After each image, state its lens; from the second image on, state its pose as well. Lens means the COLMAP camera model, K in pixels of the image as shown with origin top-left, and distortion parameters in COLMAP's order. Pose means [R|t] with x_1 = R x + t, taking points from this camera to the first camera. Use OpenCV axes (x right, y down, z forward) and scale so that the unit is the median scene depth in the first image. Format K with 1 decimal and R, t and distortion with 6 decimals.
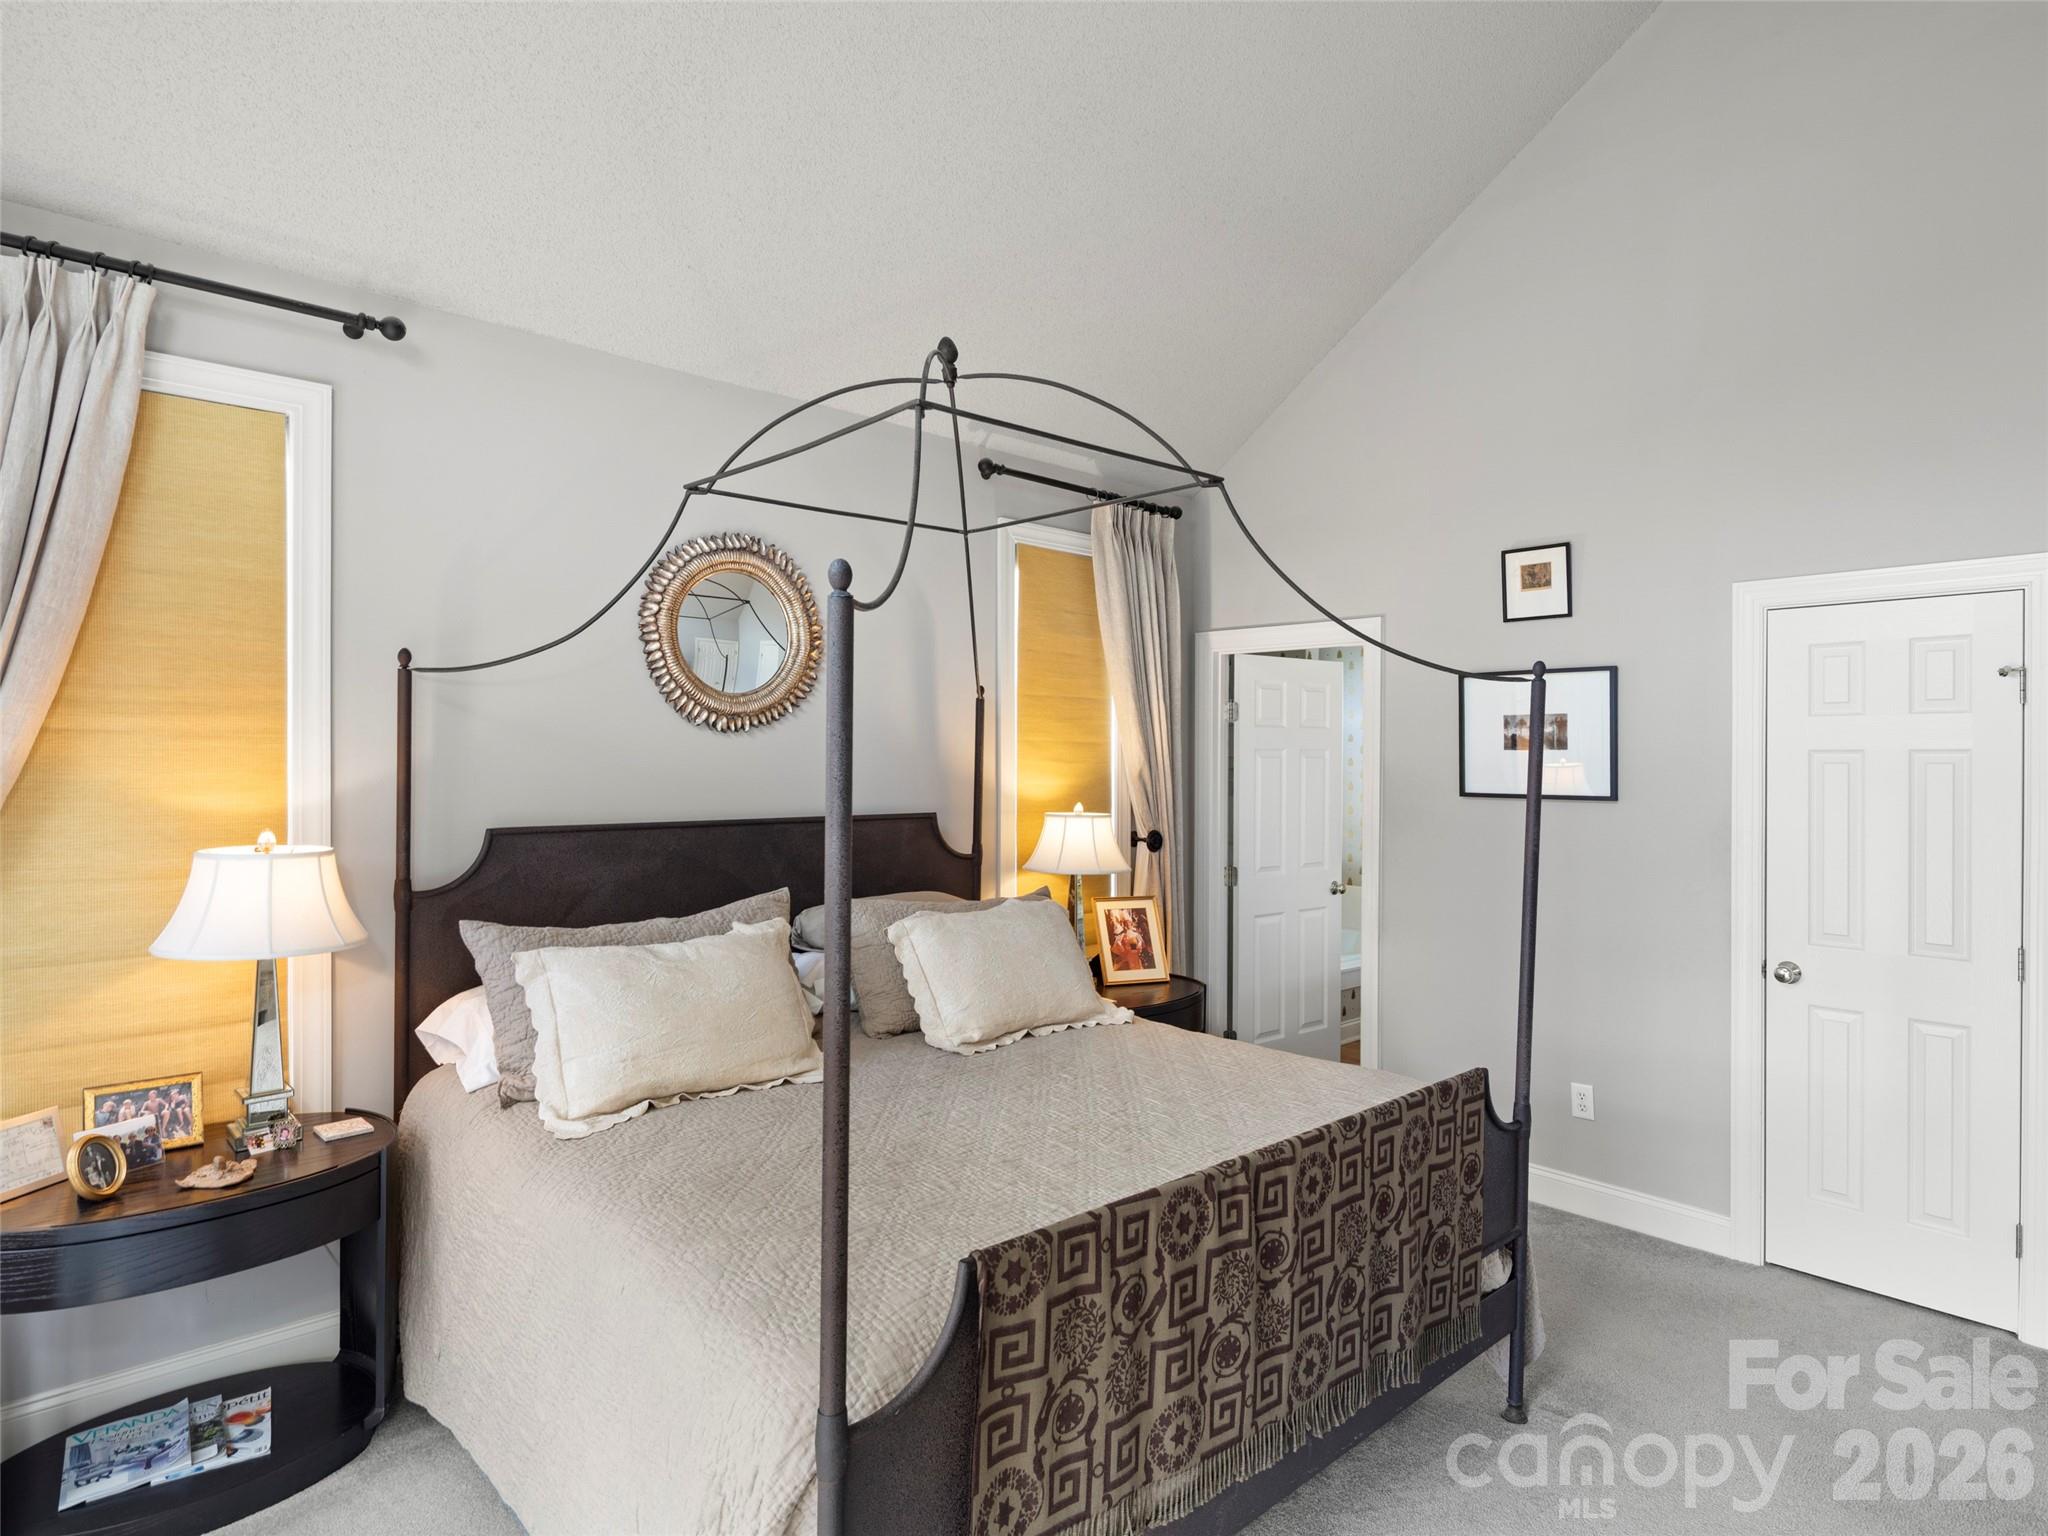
lens RADIAL K [[1148.0, 0, 1058.7], [0, 1148.0, 720.7], [0, 0, 1]] dist [0.002895, 0.000523]
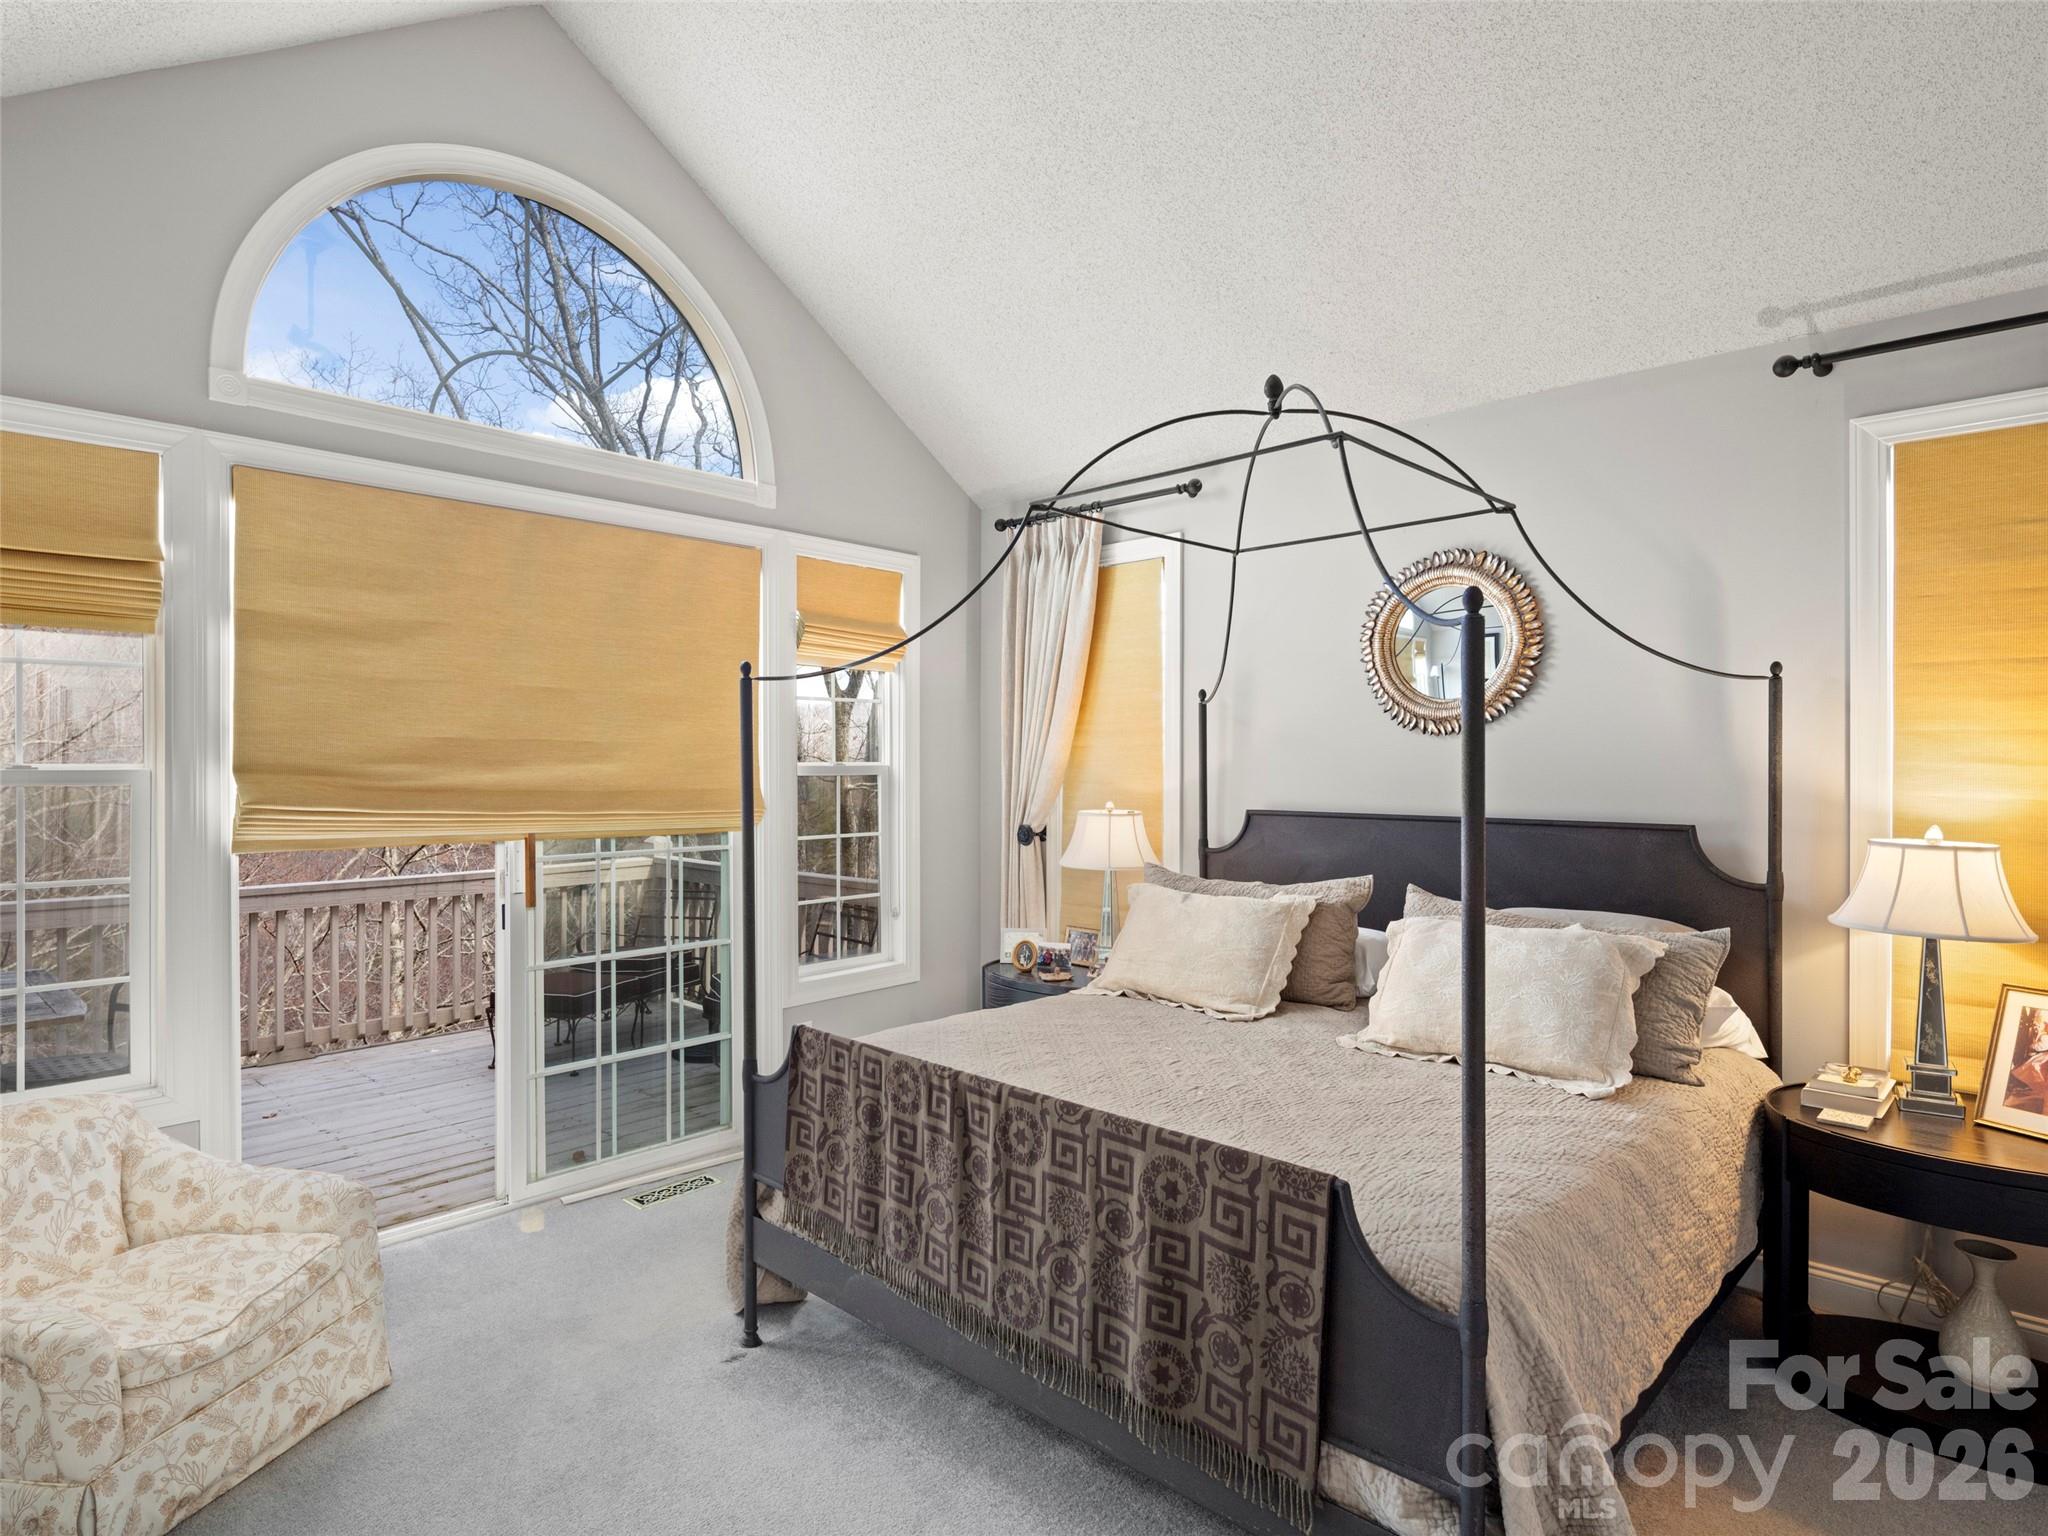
lens RADIAL K [[1102.1, 0, 1032.6], [0, 1102.1, 760.1], [0, 0, 1]] dist [0.000459, -0.000080]
pose [[0.069781, -0.011497, -0.997496, 0.961748], [0.027240, 0.999583, -0.009616, 0.043300], [0.997190, -0.026500, 0.070065, 0.717836]]
